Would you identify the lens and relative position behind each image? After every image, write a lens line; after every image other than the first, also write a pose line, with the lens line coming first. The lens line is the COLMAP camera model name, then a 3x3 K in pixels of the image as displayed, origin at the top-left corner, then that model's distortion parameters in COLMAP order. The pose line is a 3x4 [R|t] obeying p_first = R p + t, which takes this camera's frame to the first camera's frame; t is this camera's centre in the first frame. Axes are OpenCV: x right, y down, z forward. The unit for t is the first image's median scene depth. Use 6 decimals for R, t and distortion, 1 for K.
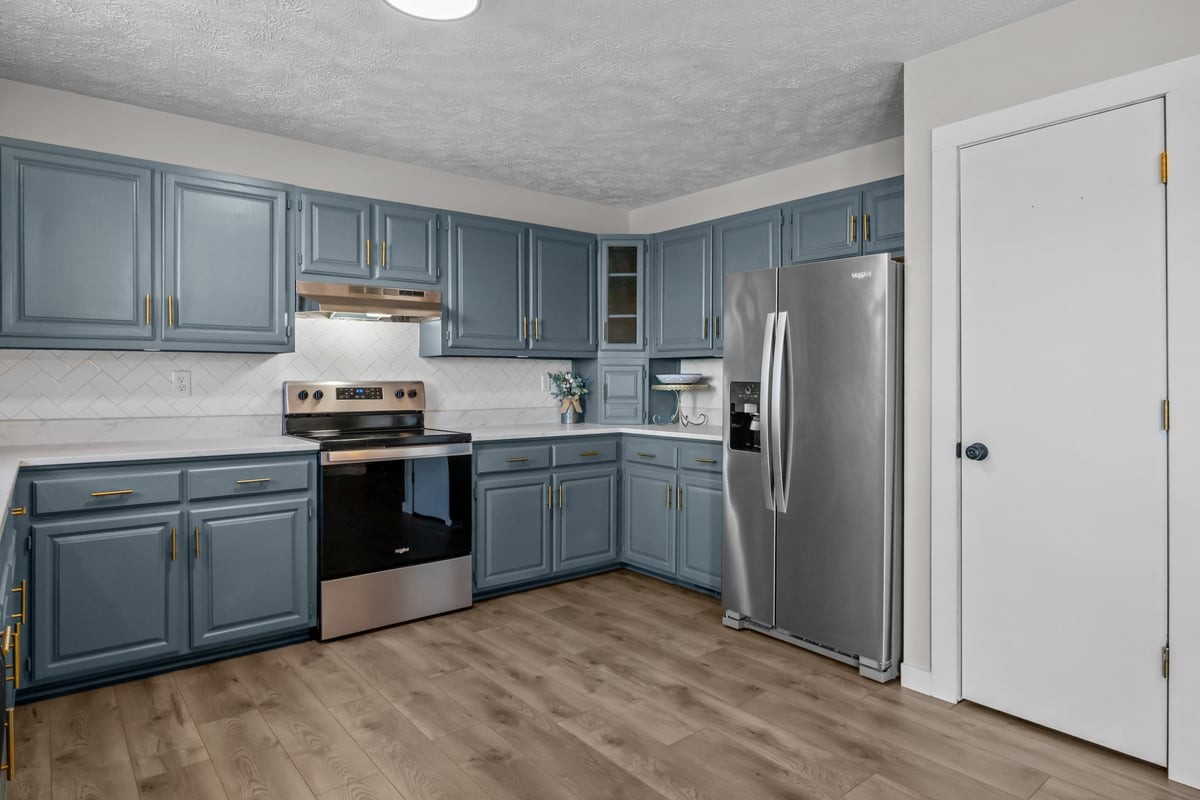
lens RADIAL K [[693.2, 0, 605.6], [0, 693.2, 388.5], [0, 0, 1]] dist [-0.000994, -0.001589]
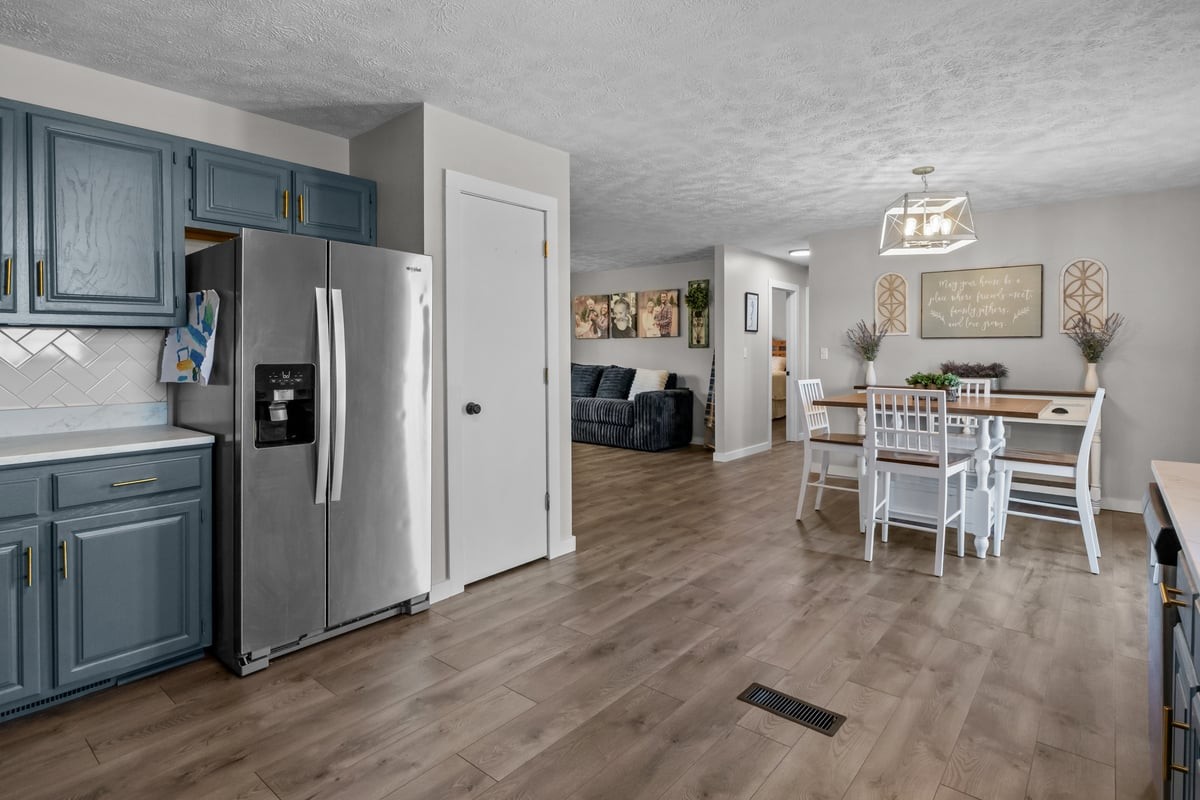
lens RADIAL K [[609.3, 0, 612.1], [0, 609.3, 370.0], [0, 0, 1]] dist [-0.005507, 0.000012]
pose [[-0.195596, -0.026352, 0.980330, -0.579852], [0.016086, 0.999418, 0.030075, -0.017074], [-0.980553, 0.021652, -0.195058, 0.732693]]
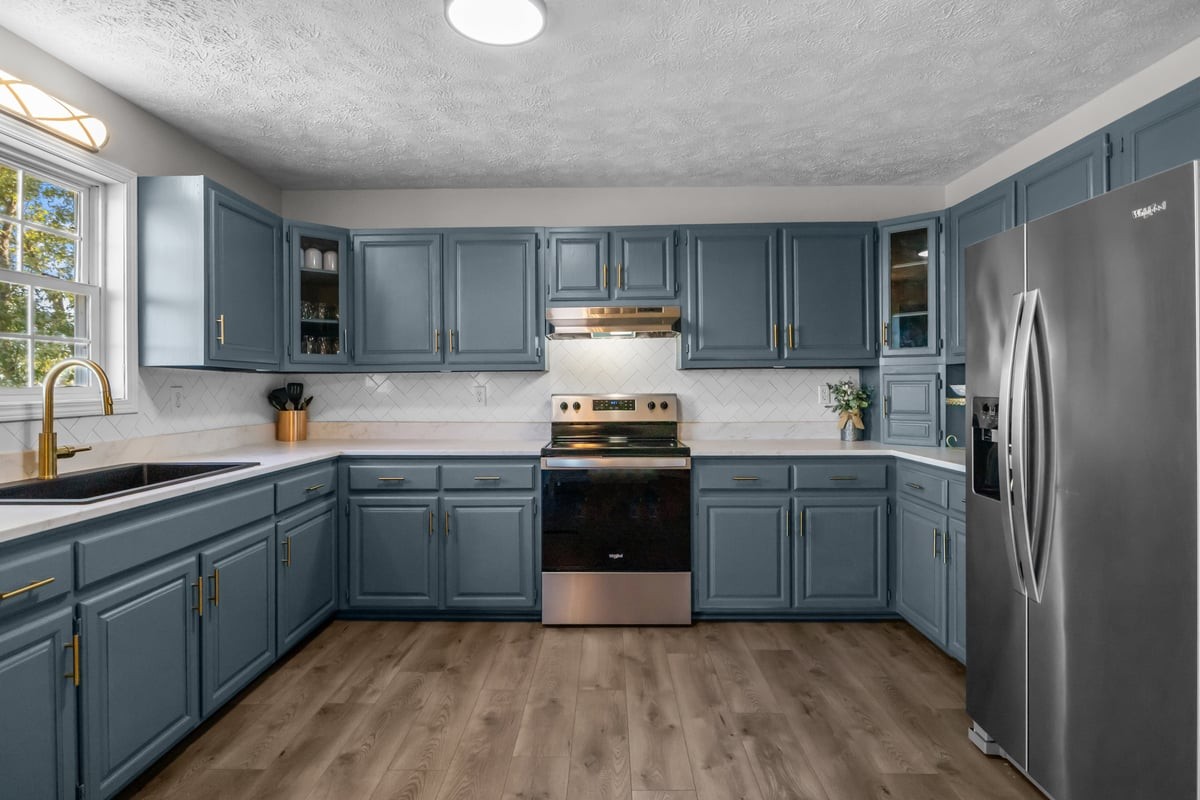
lens RADIAL K [[609.3, 0, 601.4], [0, 609.3, 388.5], [0, 0, 1]] dist [-0.005507, 0.000012]
pose [[0.761951, -0.004297, -0.647621, 0.291749], [-0.001838, 0.999960, -0.008797, -0.011991], [0.647632, 0.007893, 0.761912, 0.285047]]
